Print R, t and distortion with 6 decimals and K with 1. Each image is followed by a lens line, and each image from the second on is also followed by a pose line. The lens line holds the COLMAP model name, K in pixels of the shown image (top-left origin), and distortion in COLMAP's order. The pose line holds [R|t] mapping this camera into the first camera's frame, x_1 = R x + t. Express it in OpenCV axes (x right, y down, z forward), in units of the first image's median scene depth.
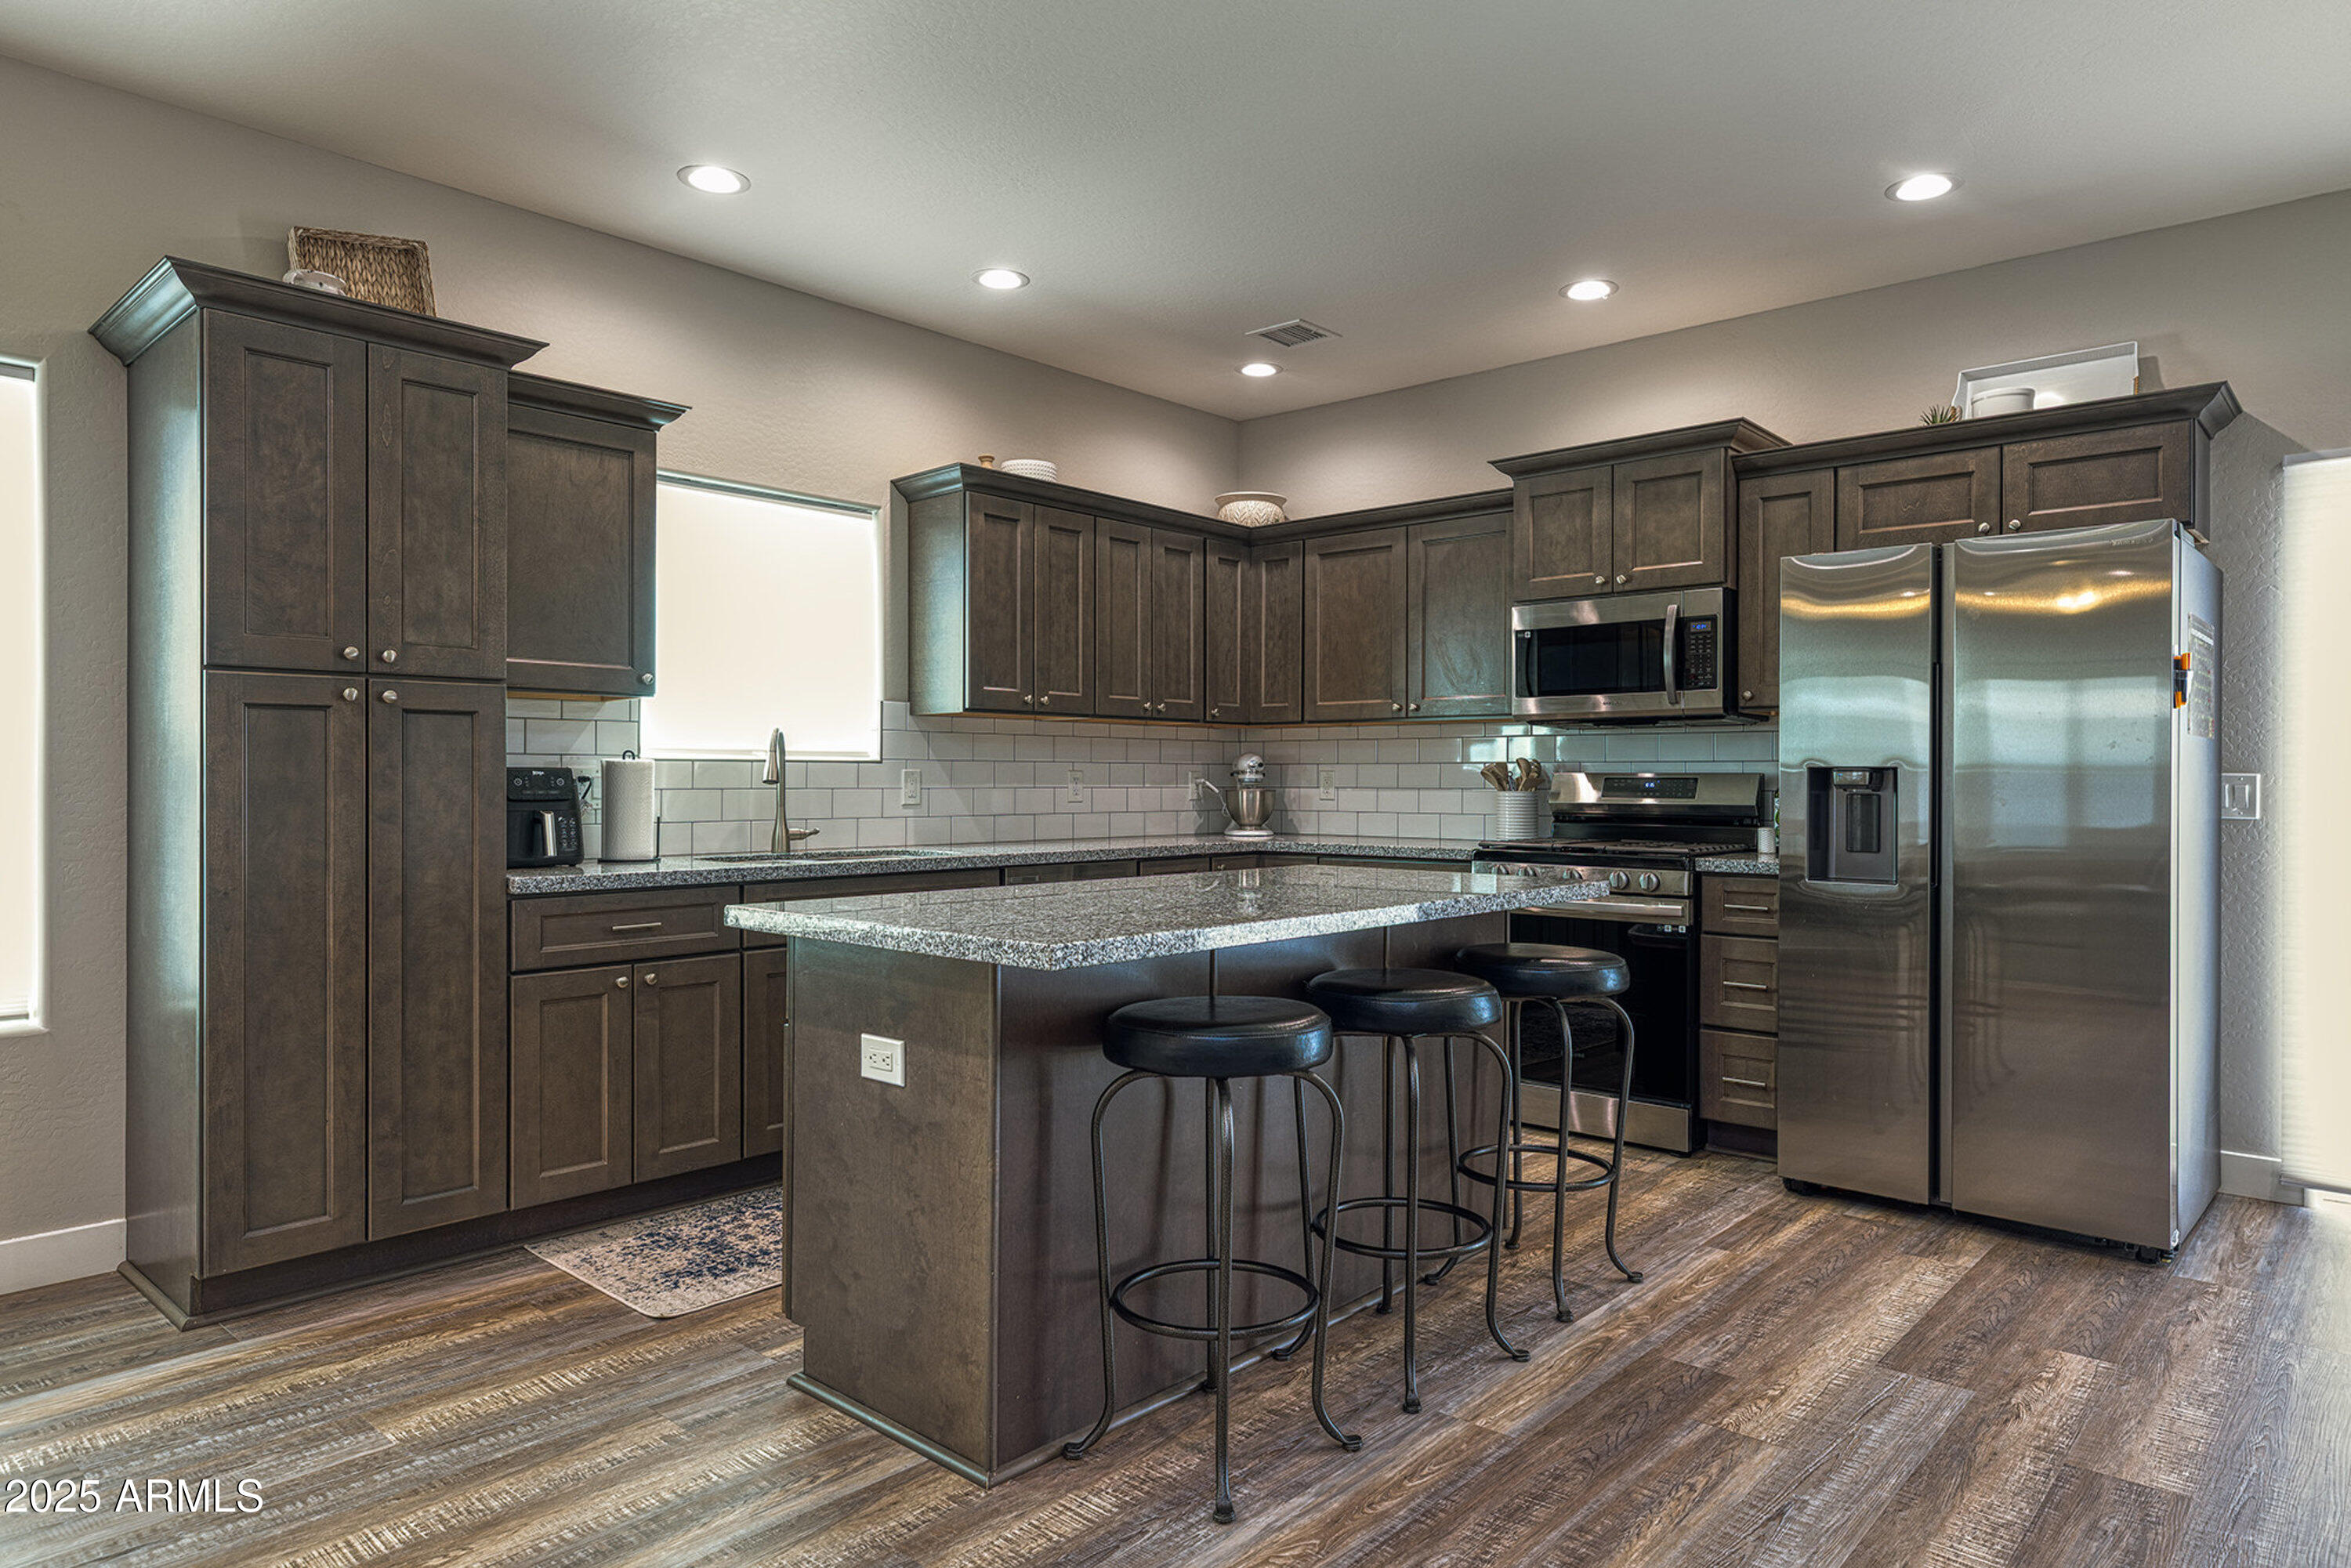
lens RADIAL K [[1461.0, 0, 1175.5], [0, 1461.0, 784.0], [0, 0, 1]] dist [0.002268, 0.000282]
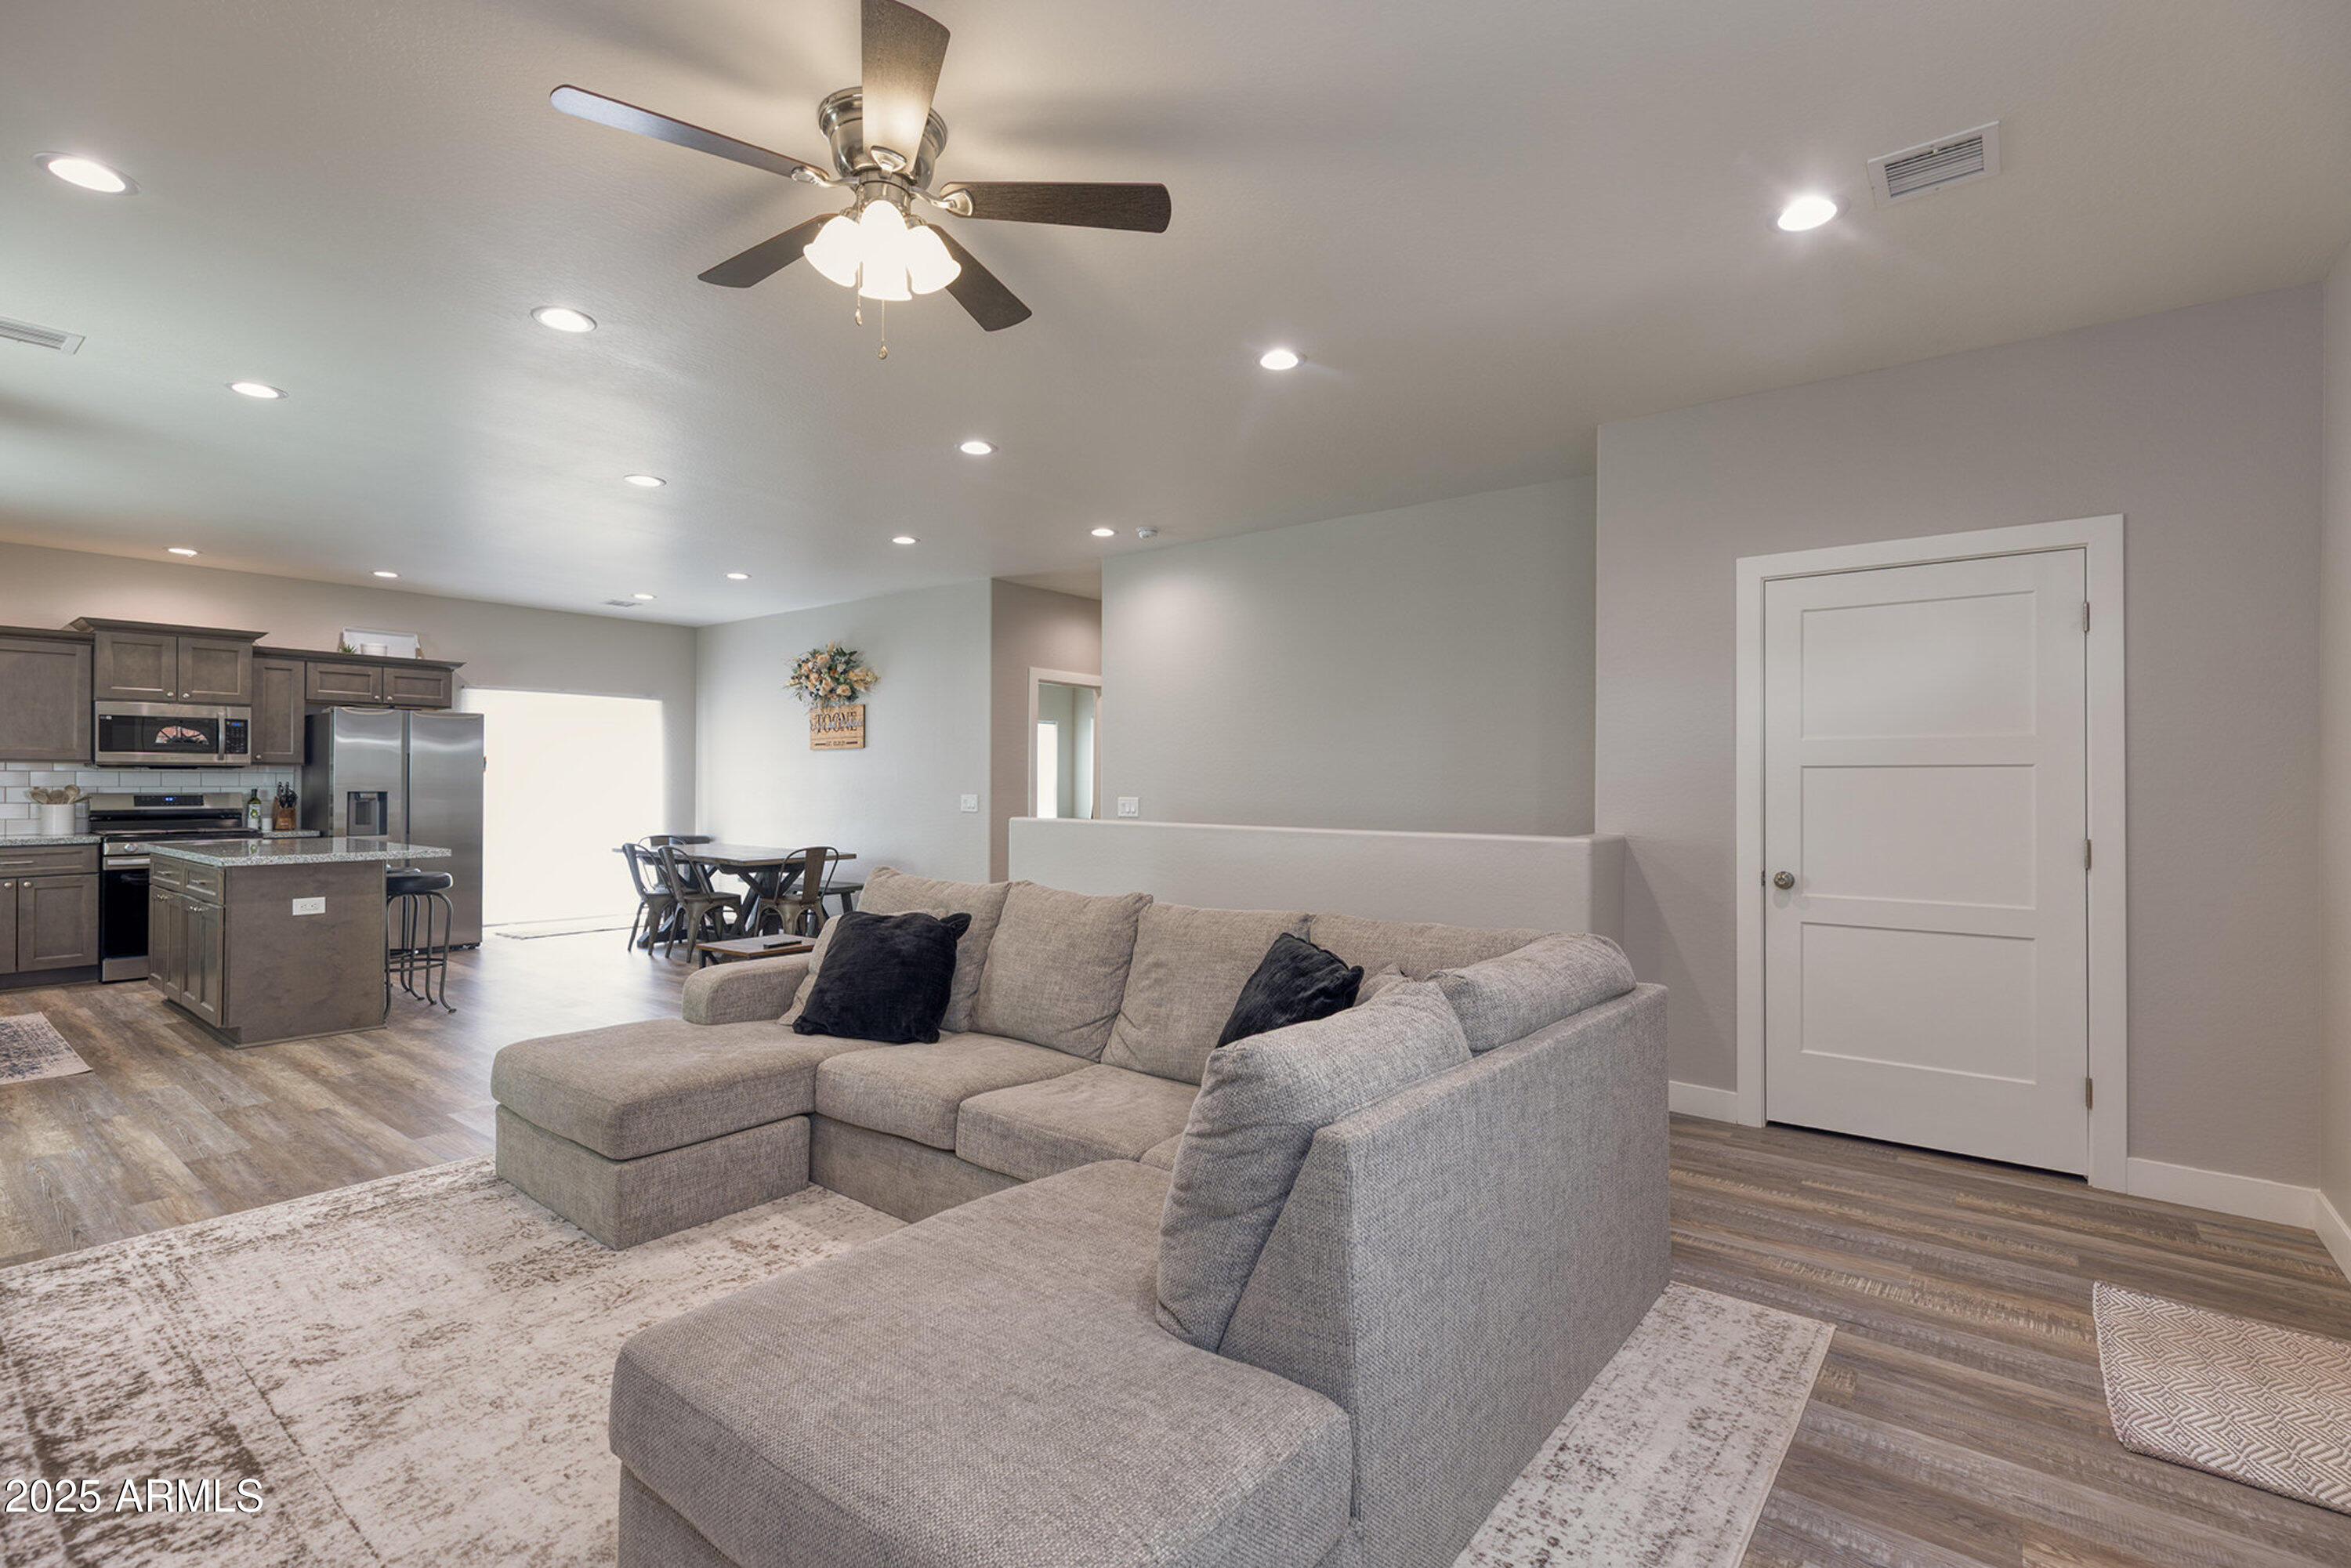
lens RADIAL K [[1073.1, 0, 1175.5], [0, 1073.1, 784.0], [0, 0, 1]] dist [0.003815, 0.000704]
pose [[-0.069813, -0.000321, 0.997560, -1.426192], [0.001830, 0.999998, 0.000450, -0.020682], [-0.997558, 0.001857, -0.069813, -0.279716]]
